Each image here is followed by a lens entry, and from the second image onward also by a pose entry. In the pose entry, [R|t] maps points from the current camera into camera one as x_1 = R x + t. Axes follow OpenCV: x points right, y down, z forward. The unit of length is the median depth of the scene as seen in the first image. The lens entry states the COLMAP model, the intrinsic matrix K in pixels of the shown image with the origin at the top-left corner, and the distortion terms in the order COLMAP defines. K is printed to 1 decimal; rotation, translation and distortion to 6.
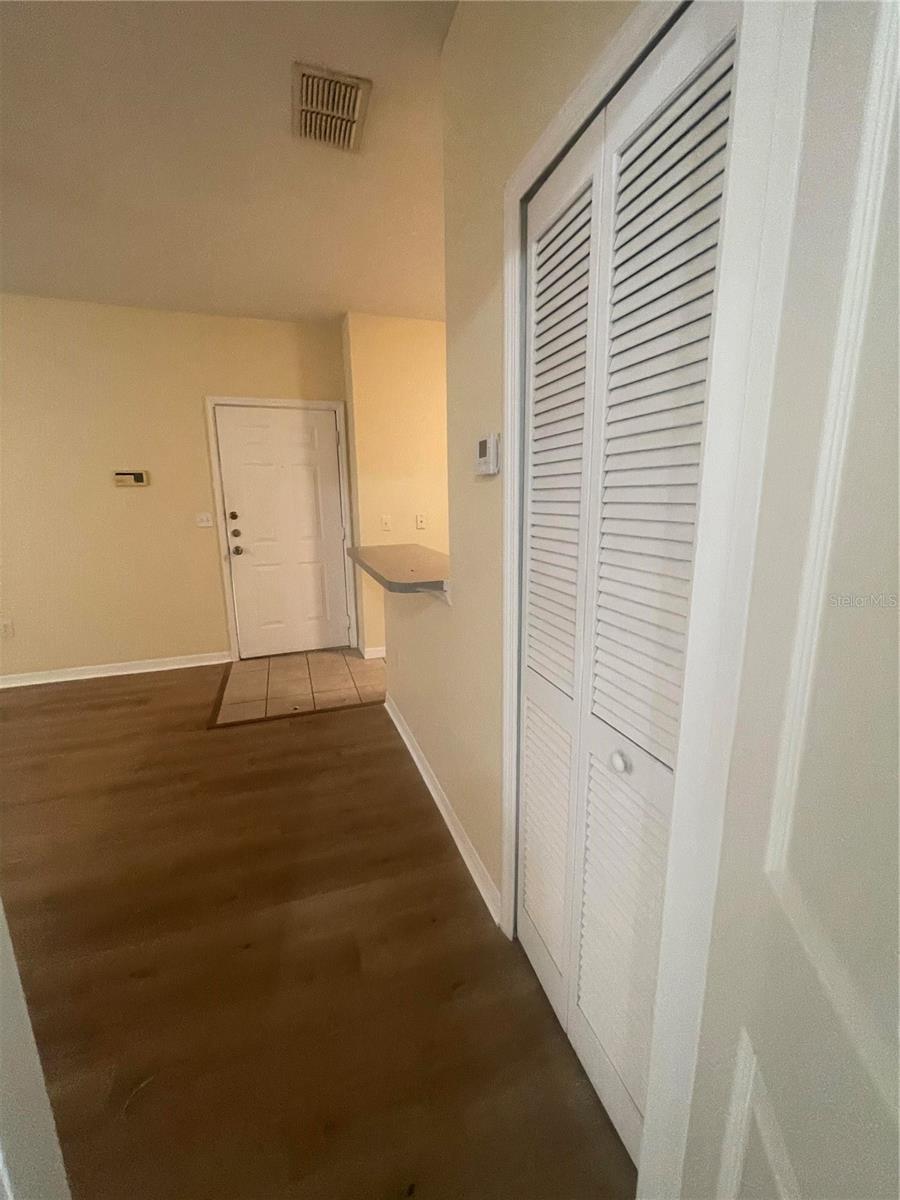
lens RADIAL K [[485.0, 0, 449.9], [0, 485.0, 590.5], [0, 0, 1]] dist [-0.003239, 0.001680]
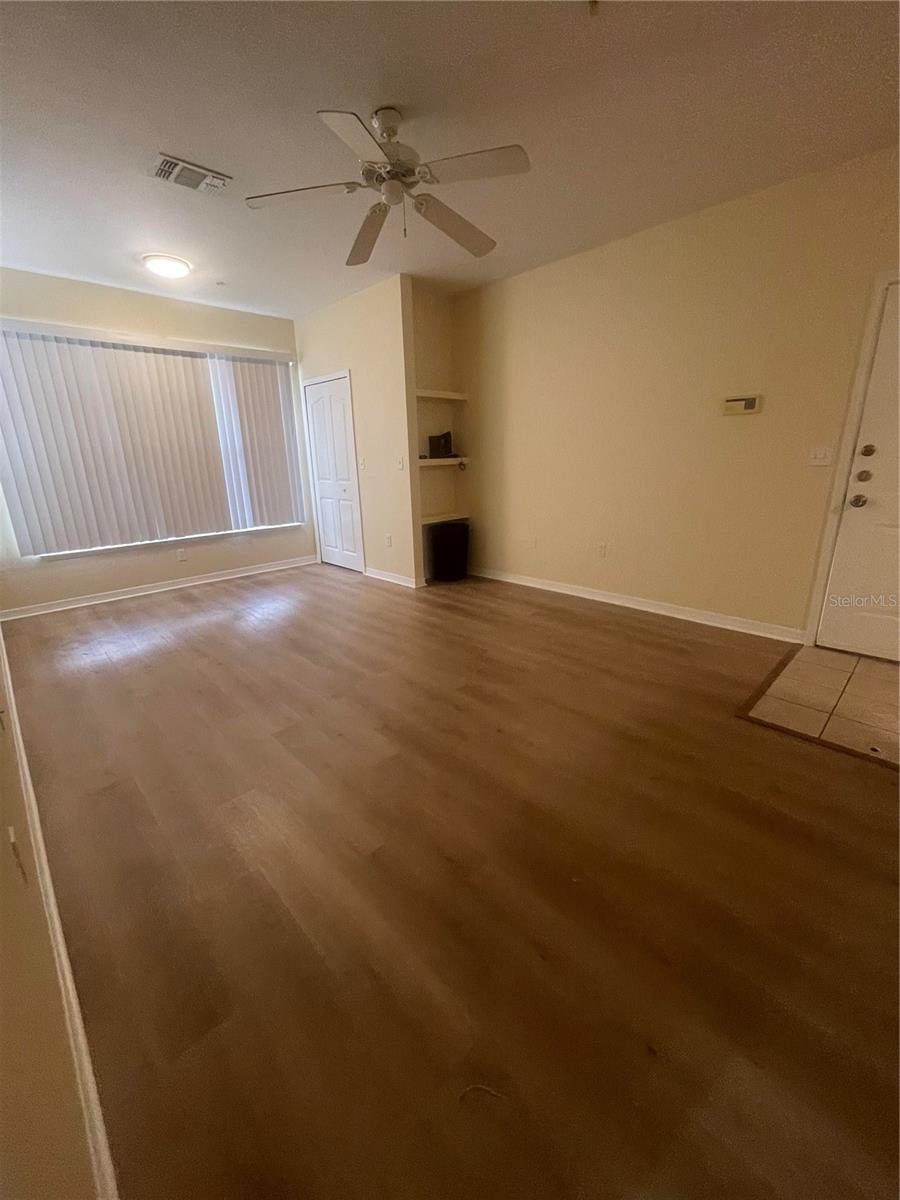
lens RADIAL K [[485.0, 0, 451.2], [0, 485.0, 592.4], [0, 0, 1]] dist [-0.003239, 0.001680]
pose [[0.429589, 0.250465, -0.867595, -0.045028], [-0.164159, 0.966417, 0.197711, 0.006551], [0.887978, 0.057489, 0.456278, 0.161355]]
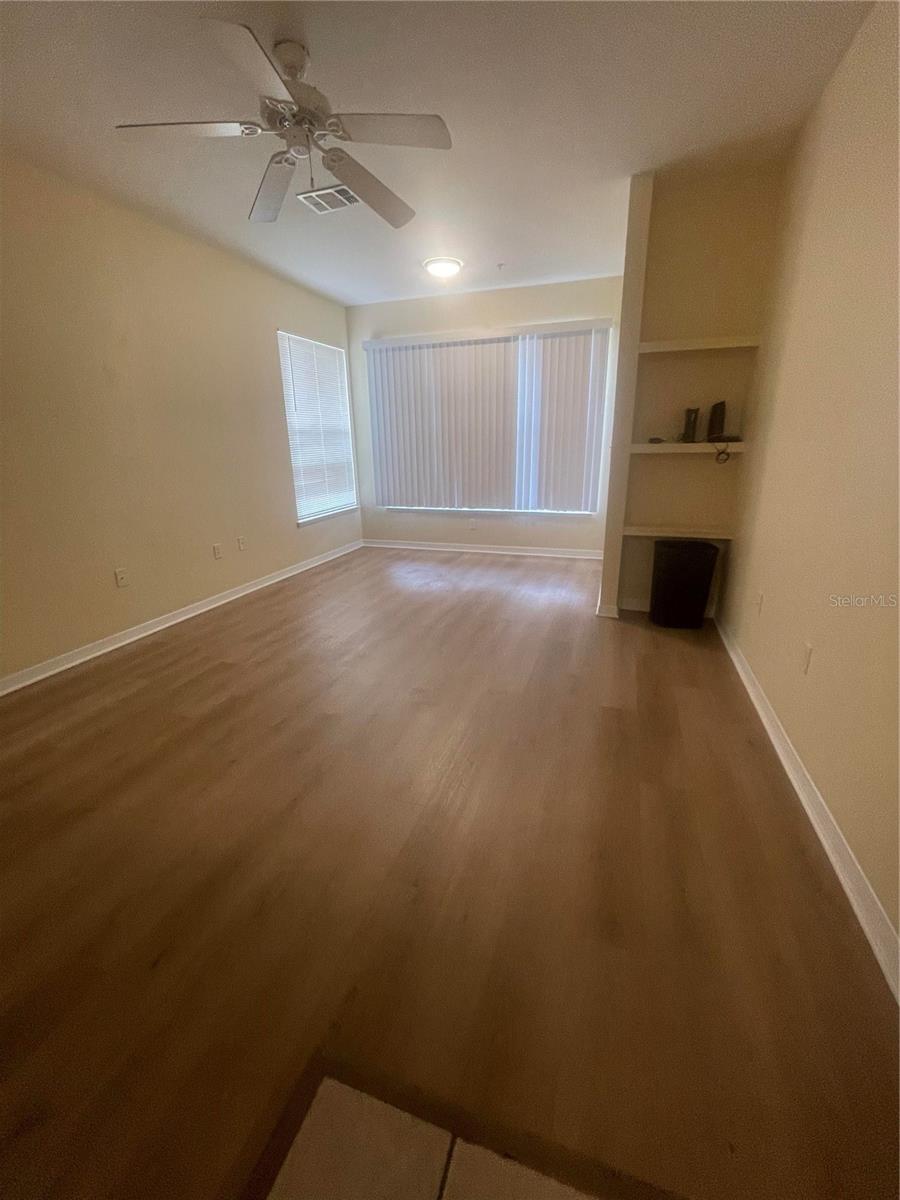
lens RADIAL K [[485.0, 0, 493.8], [0, 485.0, 605.5], [0, 0, 1]] dist [-0.003239, 0.001680]
pose [[-0.593299, 0.280145, -0.754662, -0.308905], [-0.137892, 0.888264, 0.438148, -0.141271], [0.793084, 0.364014, -0.488376, 0.898263]]
